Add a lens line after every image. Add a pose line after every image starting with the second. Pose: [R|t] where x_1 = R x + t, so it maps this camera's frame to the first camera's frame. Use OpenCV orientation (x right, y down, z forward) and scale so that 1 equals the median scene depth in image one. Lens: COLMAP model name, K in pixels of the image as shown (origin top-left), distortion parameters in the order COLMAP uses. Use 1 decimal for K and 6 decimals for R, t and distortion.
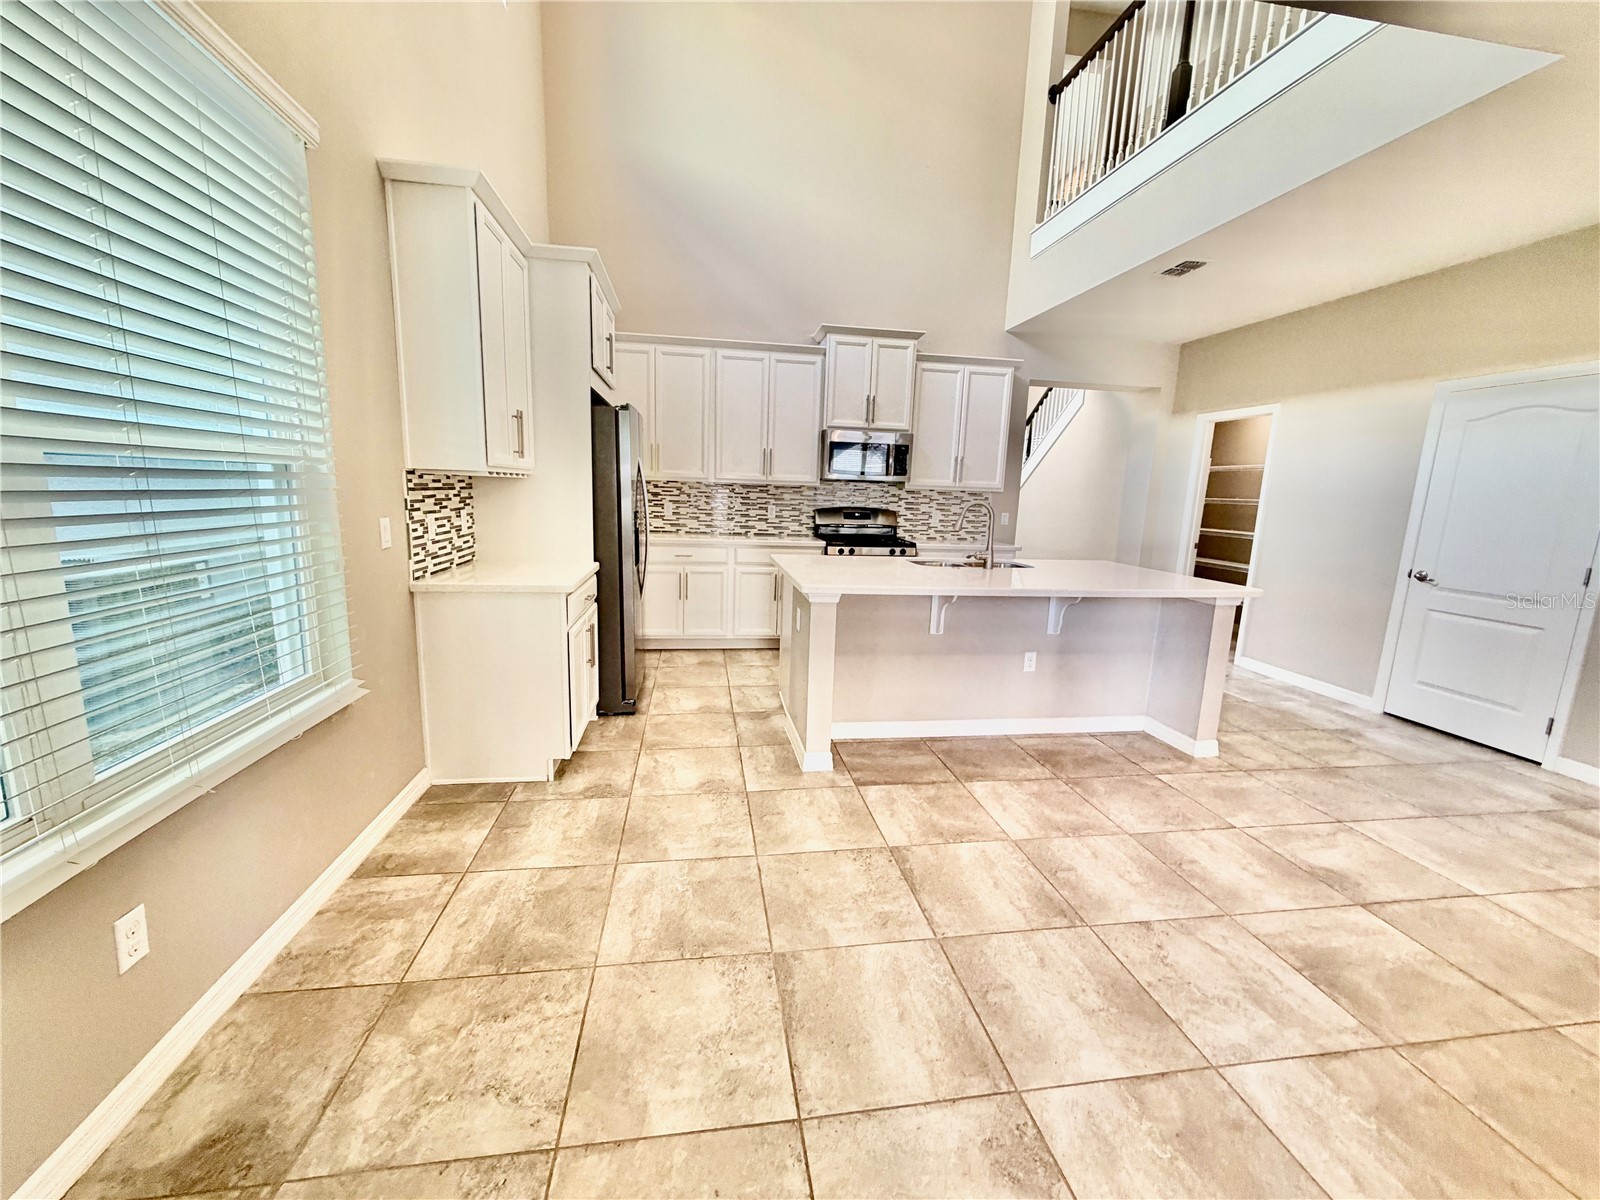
lens RADIAL K [[637.9, 0, 795.7], [0, 637.9, 601.4], [0, 0, 1]] dist [0.000823, 0.000162]
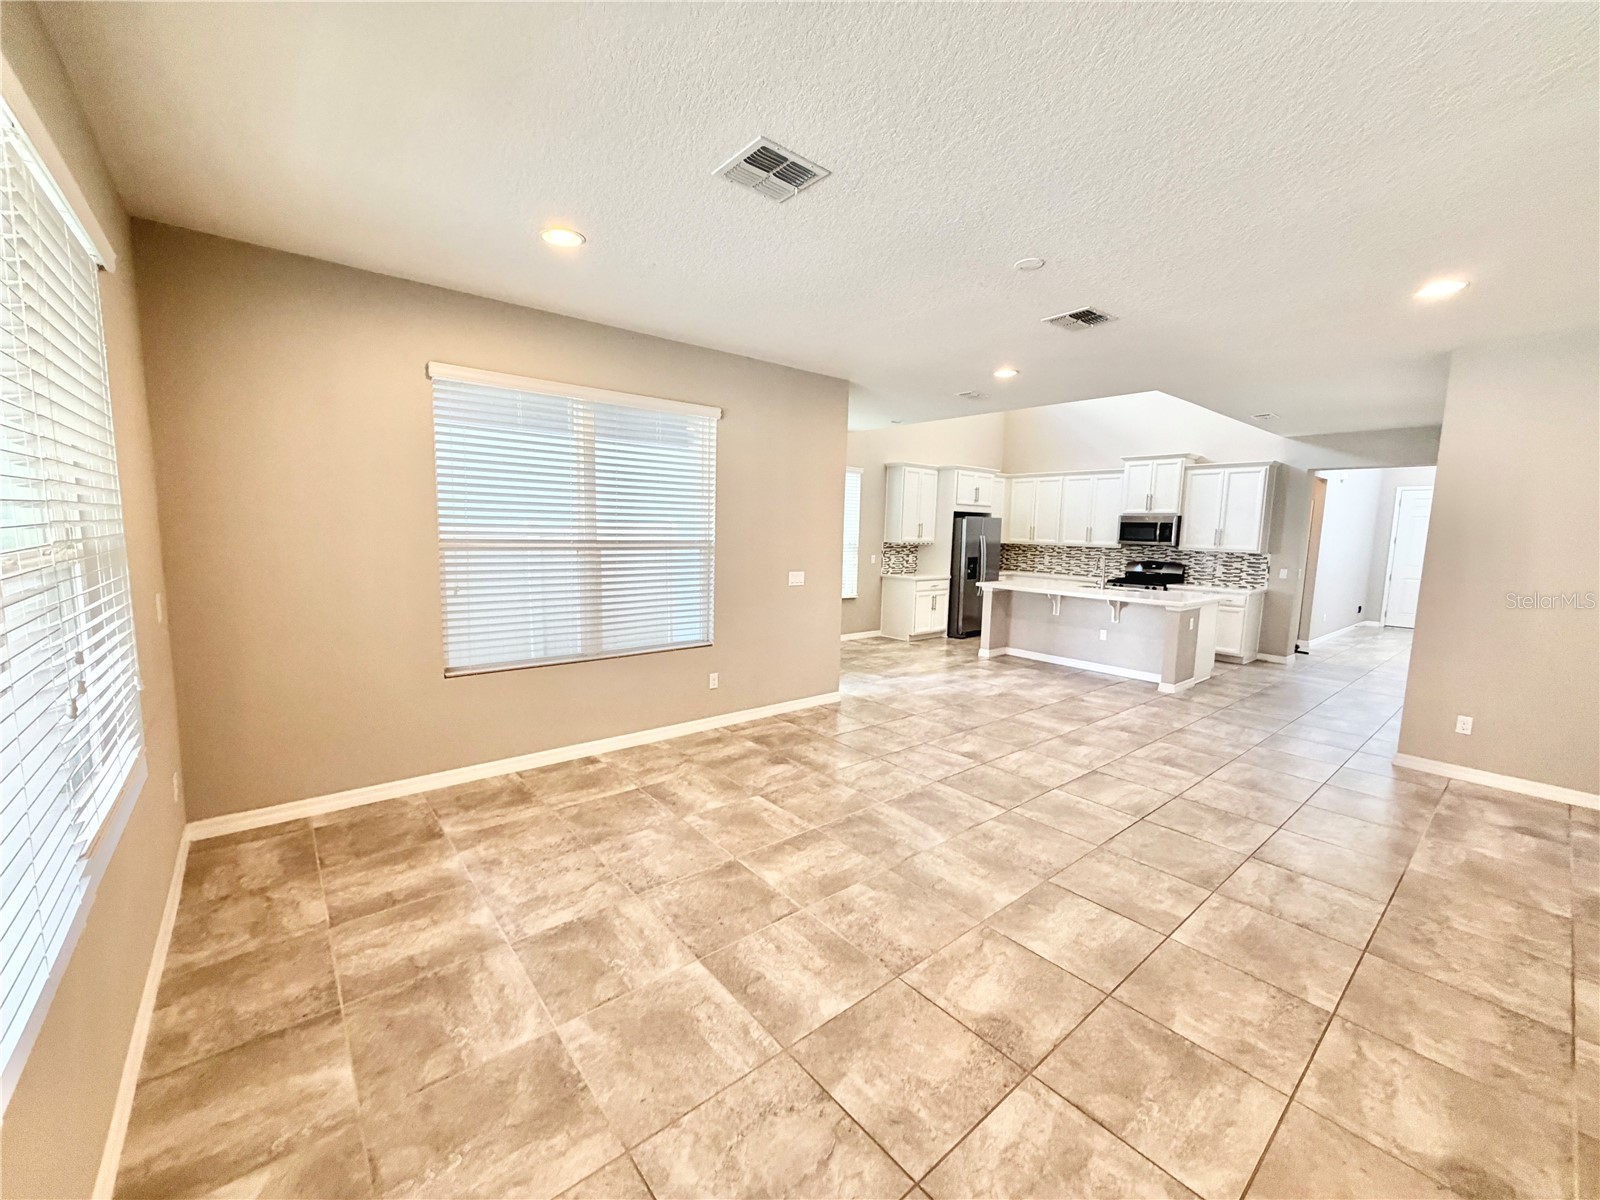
lens RADIAL K [[637.9, 0, 795.7], [0, 637.9, 601.4], [0, 0, 1]] dist [0.000823, 0.000162]
pose [[0.514901, 0.076049, -0.853870, 1.524559], [-0.156942, 0.987585, -0.006681, 0.151632], [0.842761, 0.137448, 0.520444, -0.843909]]
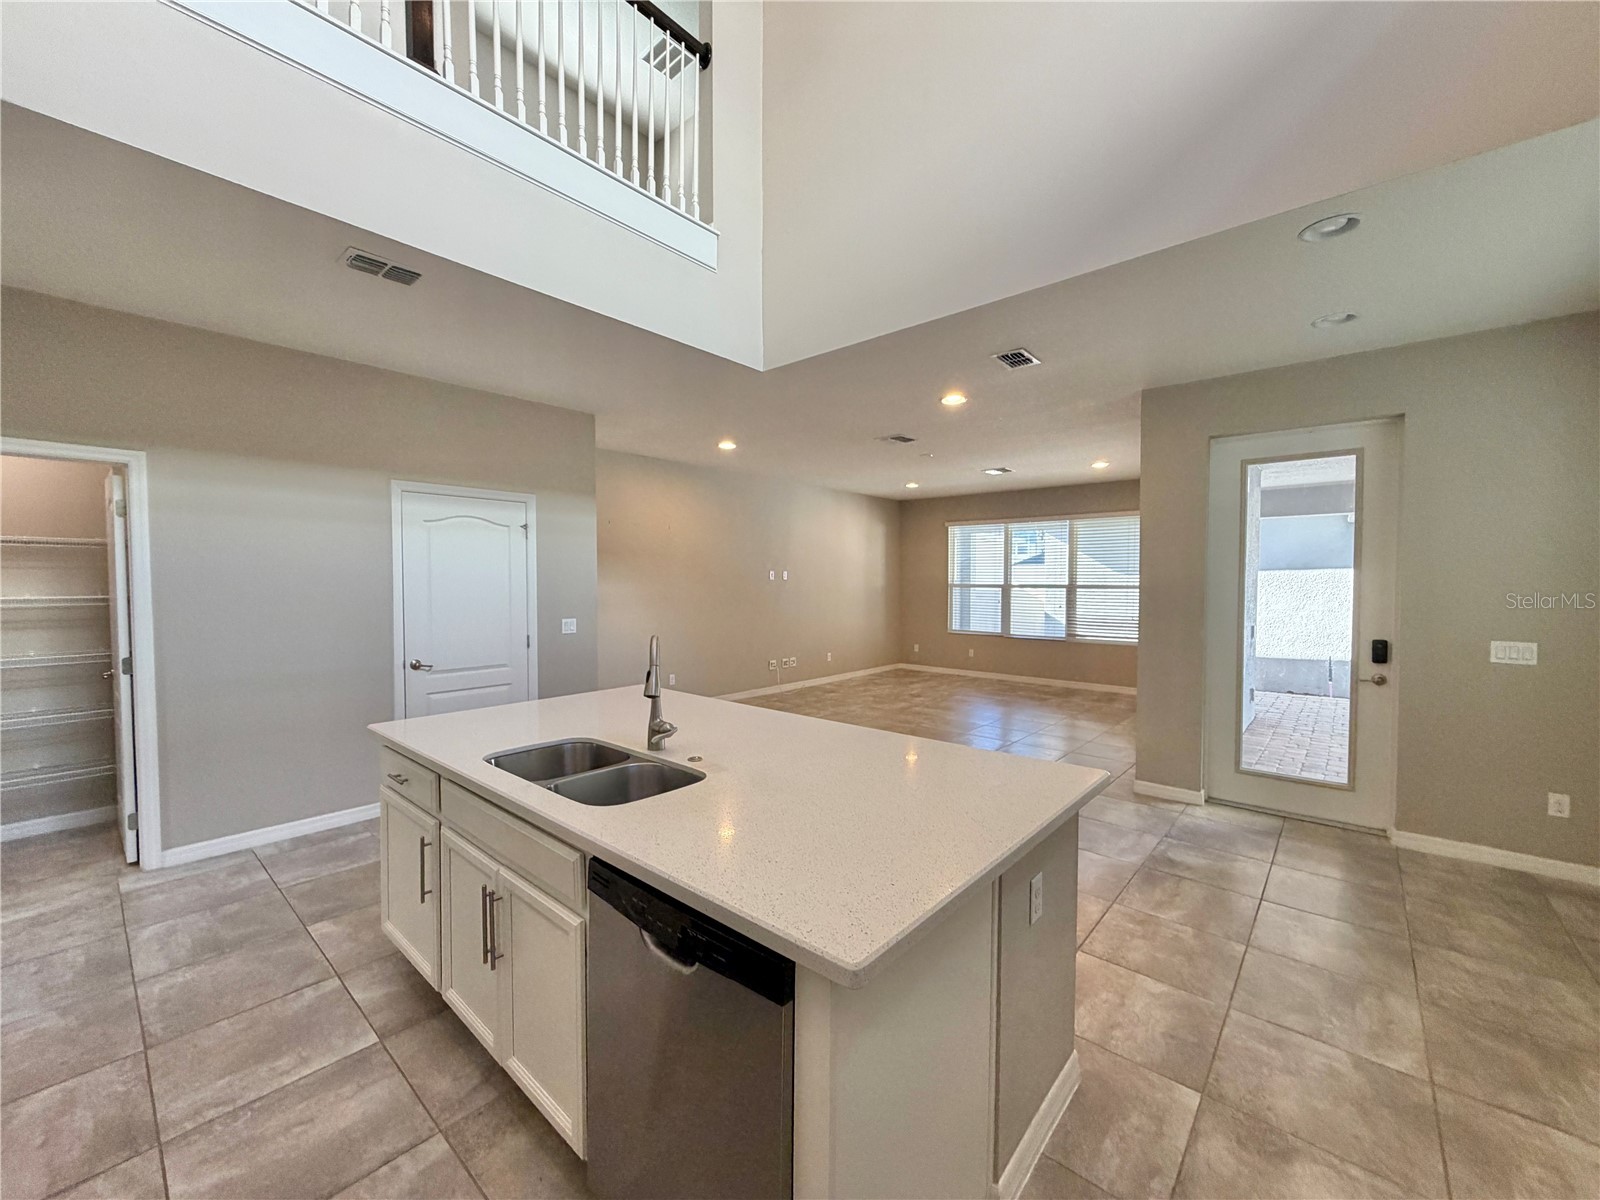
lens RADIAL K [[637.9, 0, 795.7], [0, 637.9, 601.4], [0, 0, 1]] dist [0.000823, 0.000162]
pose [[-0.639617, -0.063259, 0.766086, -0.213622], [0.110901, 0.978588, 0.173398, -0.269779], [-0.760652, 0.195868, -0.618906, 1.242783]]
